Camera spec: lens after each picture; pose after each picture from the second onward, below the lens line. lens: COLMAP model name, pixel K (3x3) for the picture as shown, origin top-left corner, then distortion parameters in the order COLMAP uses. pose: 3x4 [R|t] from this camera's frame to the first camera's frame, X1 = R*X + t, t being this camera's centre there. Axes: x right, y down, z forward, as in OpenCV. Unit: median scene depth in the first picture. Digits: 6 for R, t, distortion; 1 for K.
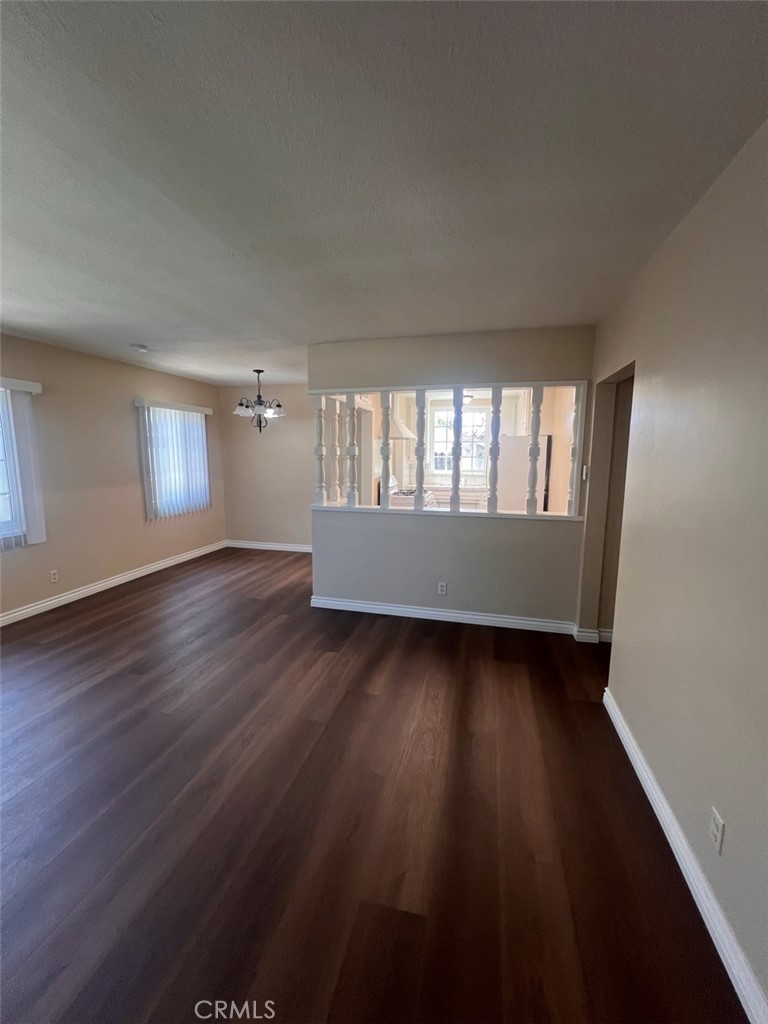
lens RADIAL K [[409.1, 0, 385.3], [0, 409.1, 510.0], [0, 0, 1]] dist [-0.001428, 0.000097]
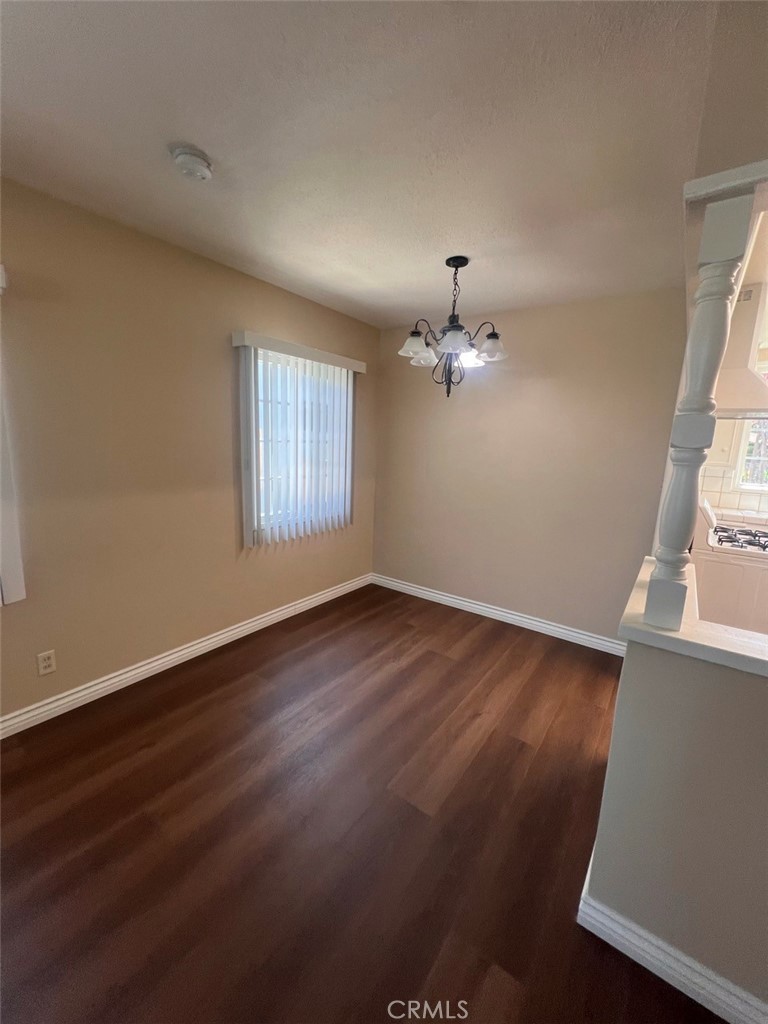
lens RADIAL K [[409.1, 0, 385.3], [0, 409.1, 510.0], [0, 0, 1]] dist [-0.001428, 0.000097]
pose [[0.929513, 0.092805, -0.356922, -0.199585], [-0.084289, 0.995663, 0.039376, -0.071389], [0.359028, -0.006515, 0.933304, 0.550273]]
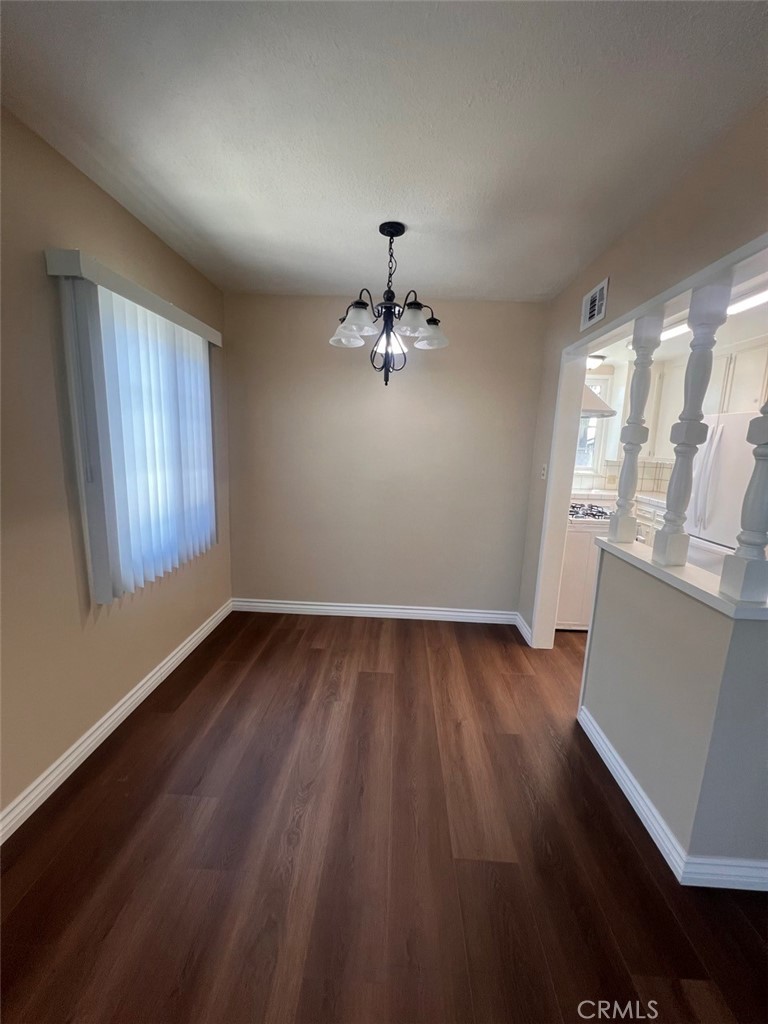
lens RADIAL K [[409.1, 0, 385.3], [0, 409.1, 510.0], [0, 0, 1]] dist [-0.001428, 0.000097]
pose [[0.976762, -0.006461, 0.214230, -0.418515], [-0.001093, 0.999382, 0.035123, -0.077741], [-0.214324, -0.034541, 0.976152, 0.614977]]
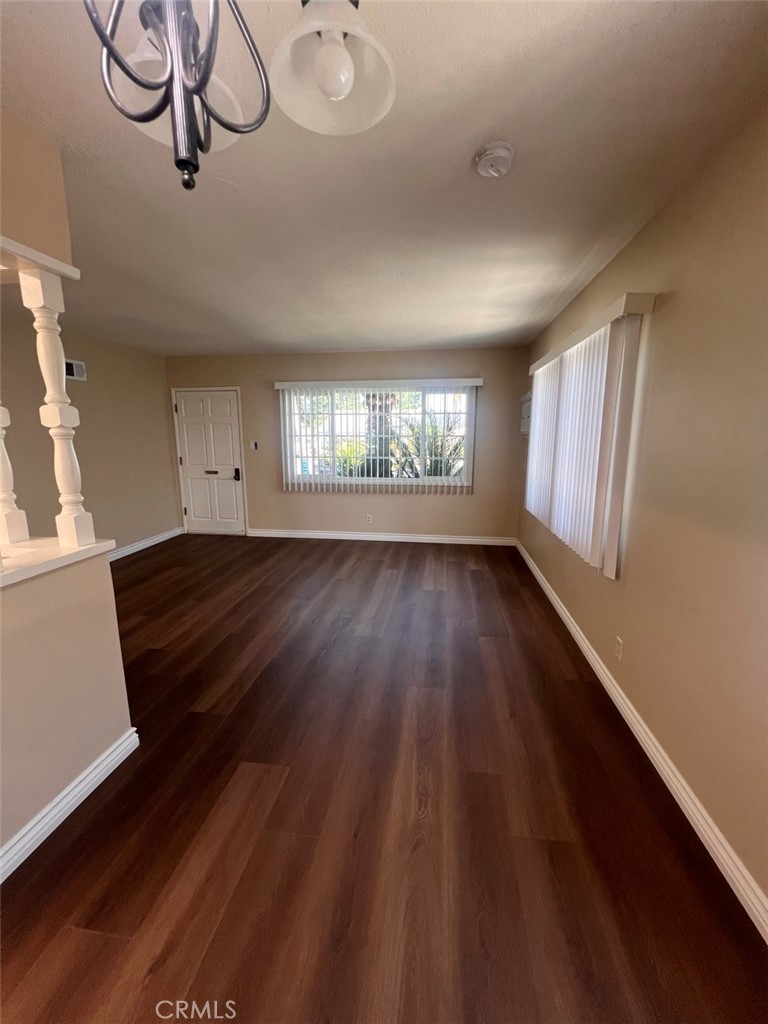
lens RADIAL K [[409.1, 0, 385.3], [0, 409.1, 510.0], [0, 0, 1]] dist [-0.001428, 0.000097]
pose [[-0.994672, 0.015294, -0.101946, -0.357991], [-0.017764, 0.948711, 0.315645, -0.155093], [0.101545, 0.315774, -0.943385, 1.177332]]
